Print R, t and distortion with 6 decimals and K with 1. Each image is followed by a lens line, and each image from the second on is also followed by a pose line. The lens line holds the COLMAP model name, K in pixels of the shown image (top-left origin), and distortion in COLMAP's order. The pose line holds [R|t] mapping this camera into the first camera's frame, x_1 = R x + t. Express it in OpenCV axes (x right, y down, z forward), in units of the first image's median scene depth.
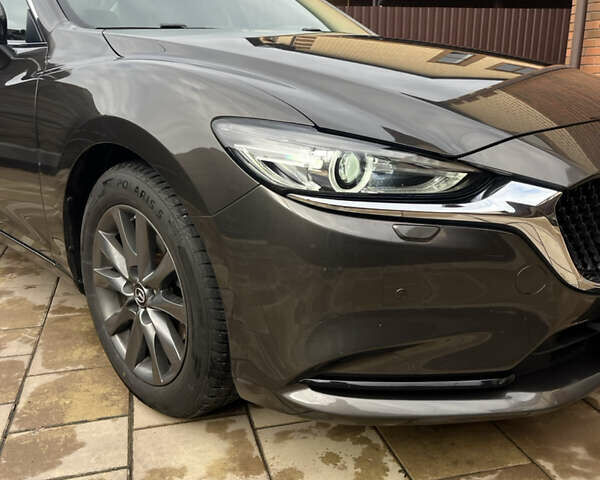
lens RADIAL K [[612.5, 0, 299.4], [0, 612.5, 245.2], [0, 0, 1]] dist [0.028010, -0.003806]
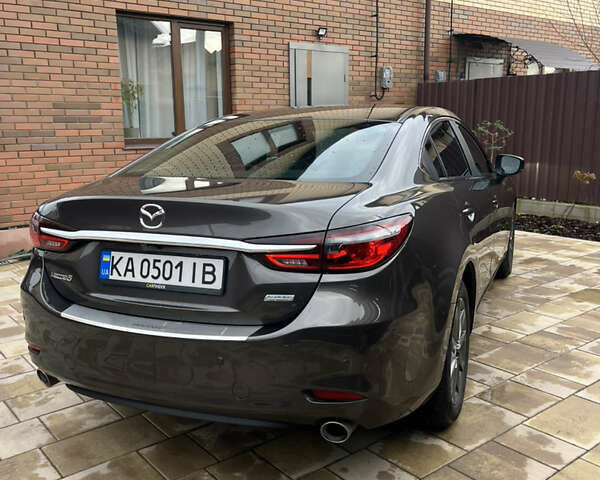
lens RADIAL K [[605.8, 0, 302.1], [0, 605.8, 237.4], [0, 0, 1]] dist [0.040458, -0.006951]
pose [[-0.404808, -0.158562, 0.900549, -3.110622], [0.273344, 0.918834, 0.284653, -1.321883], [-0.872590, 0.361389, -0.328609, 3.419219]]
